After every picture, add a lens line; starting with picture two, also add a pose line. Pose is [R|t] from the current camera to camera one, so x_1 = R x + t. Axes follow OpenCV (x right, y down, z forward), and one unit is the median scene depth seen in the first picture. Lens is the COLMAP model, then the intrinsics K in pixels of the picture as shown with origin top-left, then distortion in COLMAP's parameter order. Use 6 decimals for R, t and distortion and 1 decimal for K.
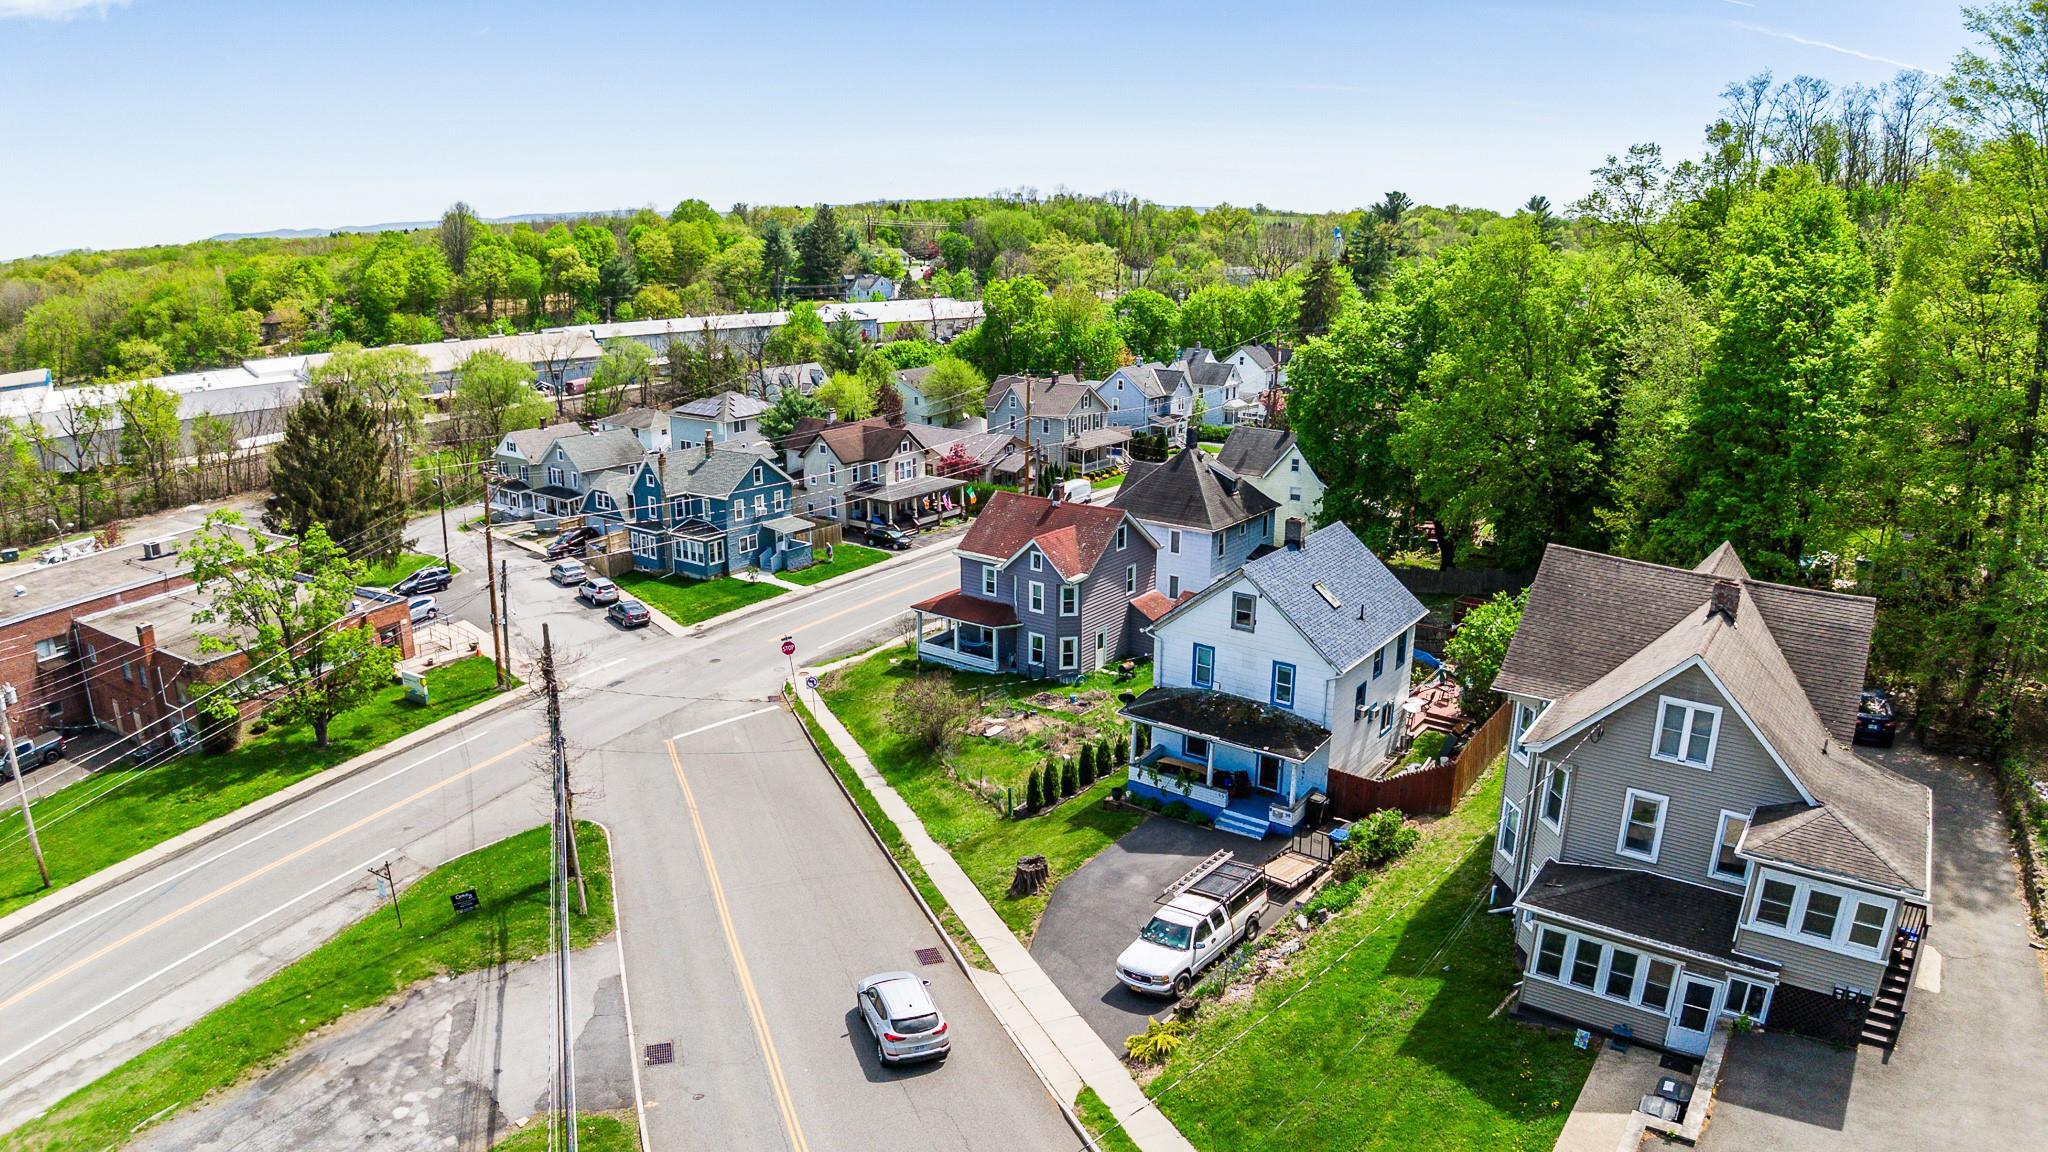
lens RADIAL K [[1231.3, 0, 1025.3], [0, 1231.3, 572.6], [0, 0, 1]] dist [-0.153284, 0.000758]
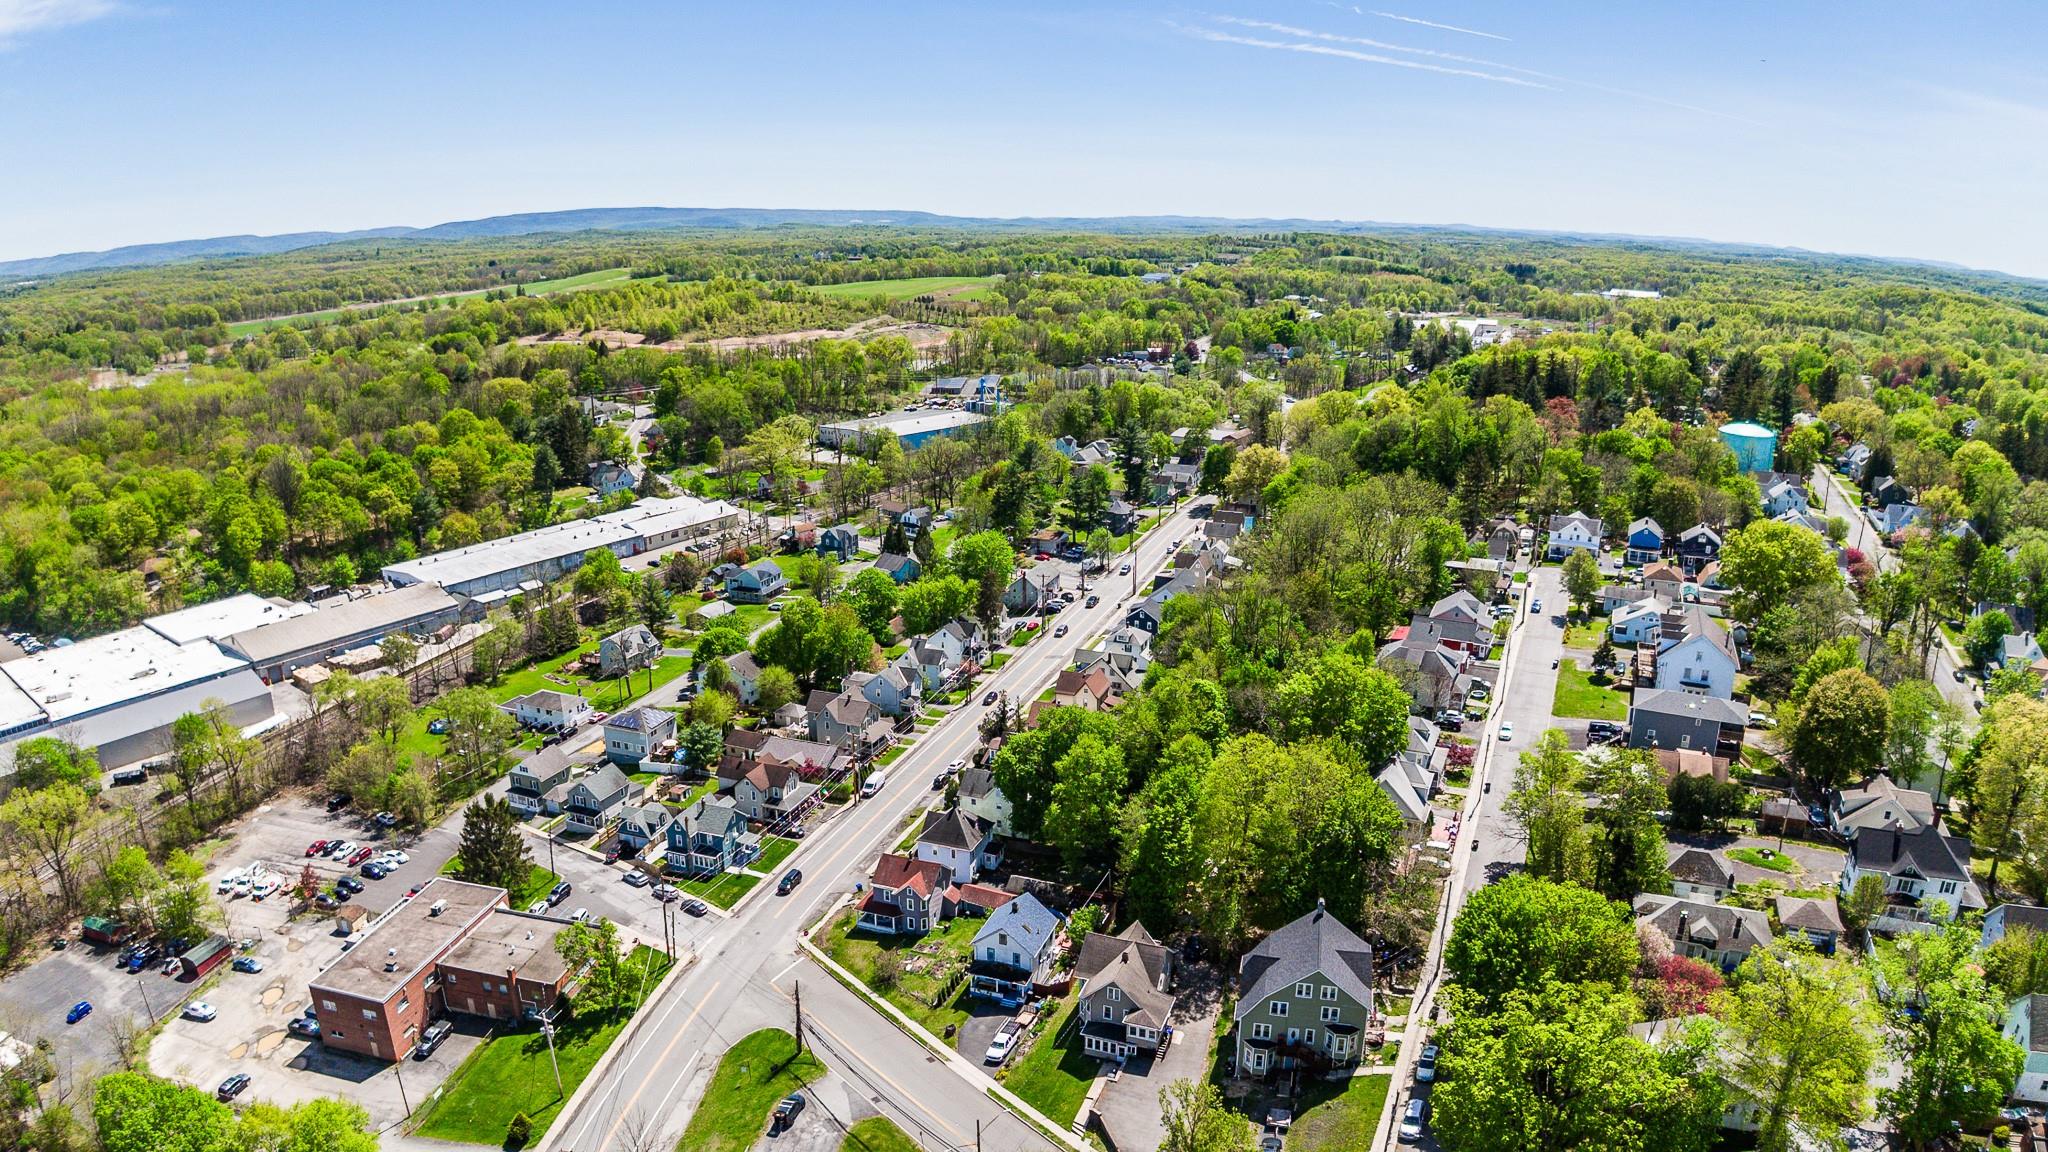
lens RADIAL K [[1231.3, 0, 1025.3], [0, 1231.3, 572.6], [0, 0, 1]] dist [-0.153284, 0.000758]
pose [[0.958371, -0.069738, 0.276878, -0.550256], [0.069775, 0.997515, 0.009731, -0.900460], [-0.276869, 0.009993, 0.960856, -1.979738]]
